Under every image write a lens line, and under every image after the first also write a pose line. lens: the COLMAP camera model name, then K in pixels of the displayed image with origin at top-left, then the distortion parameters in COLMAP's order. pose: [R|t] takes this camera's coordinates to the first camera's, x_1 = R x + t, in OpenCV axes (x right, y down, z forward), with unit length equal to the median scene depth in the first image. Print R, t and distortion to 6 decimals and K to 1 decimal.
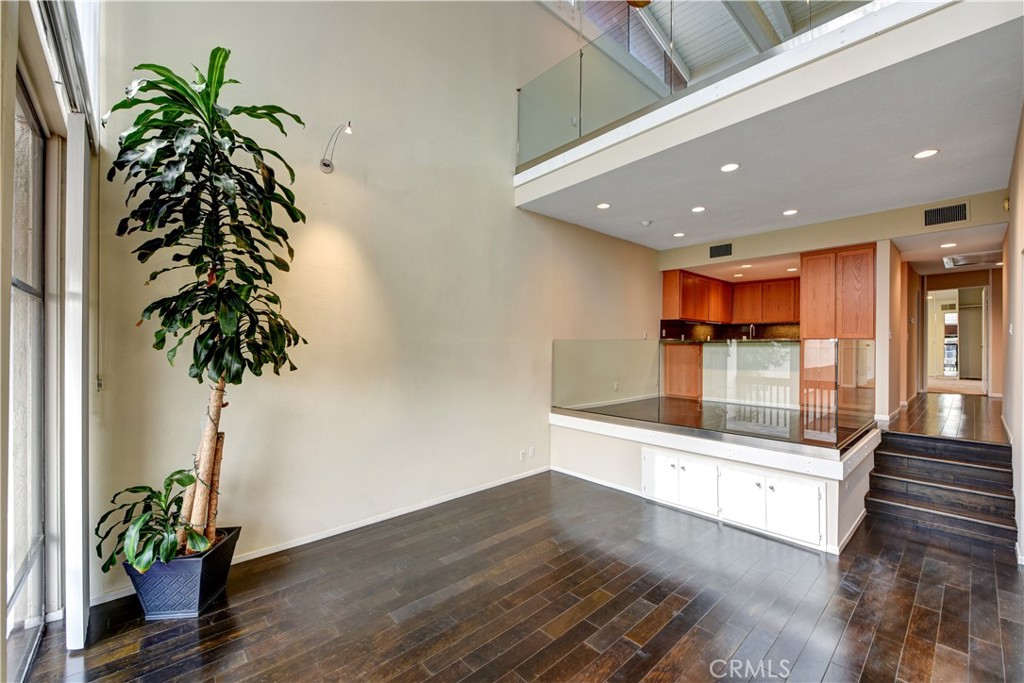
lens RADIAL K [[416.0, 0, 511.5], [0, 416.0, 343.8], [0, 0, 1]] dist [0.001219, -0.000140]
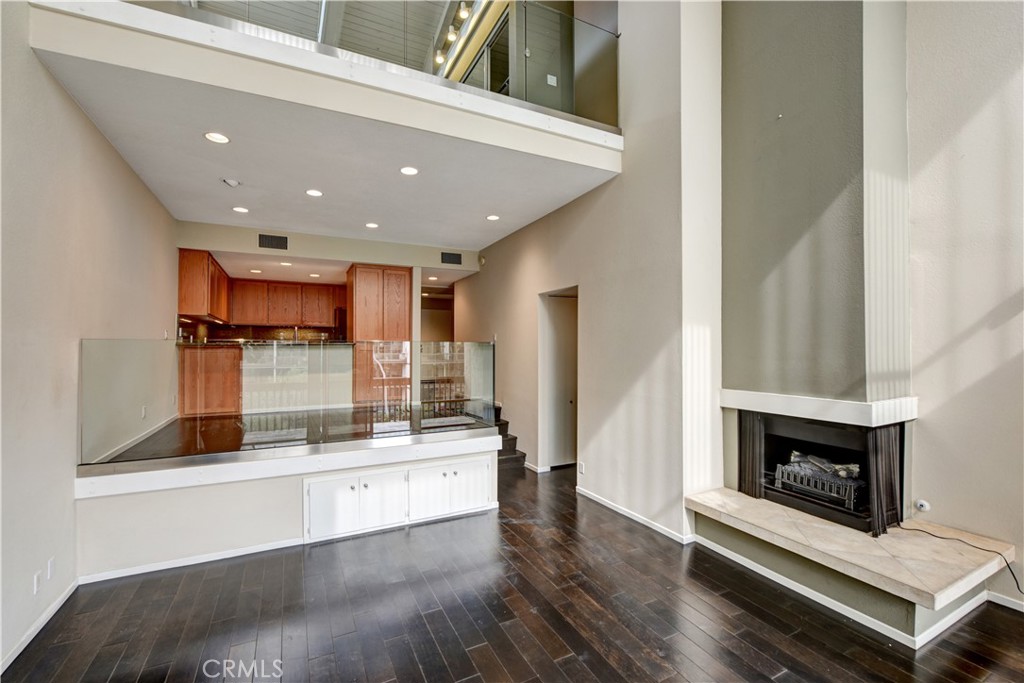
lens RADIAL K [[416.0, 0, 509.6], [0, 416.0, 344.3], [0, 0, 1]] dist [0.001219, -0.000140]
pose [[0.277170, 0.008912, 0.960780, -0.255057], [0.001040, 0.999954, -0.009575, 0.005077], [-0.960820, 0.003653, 0.277148, 0.331209]]
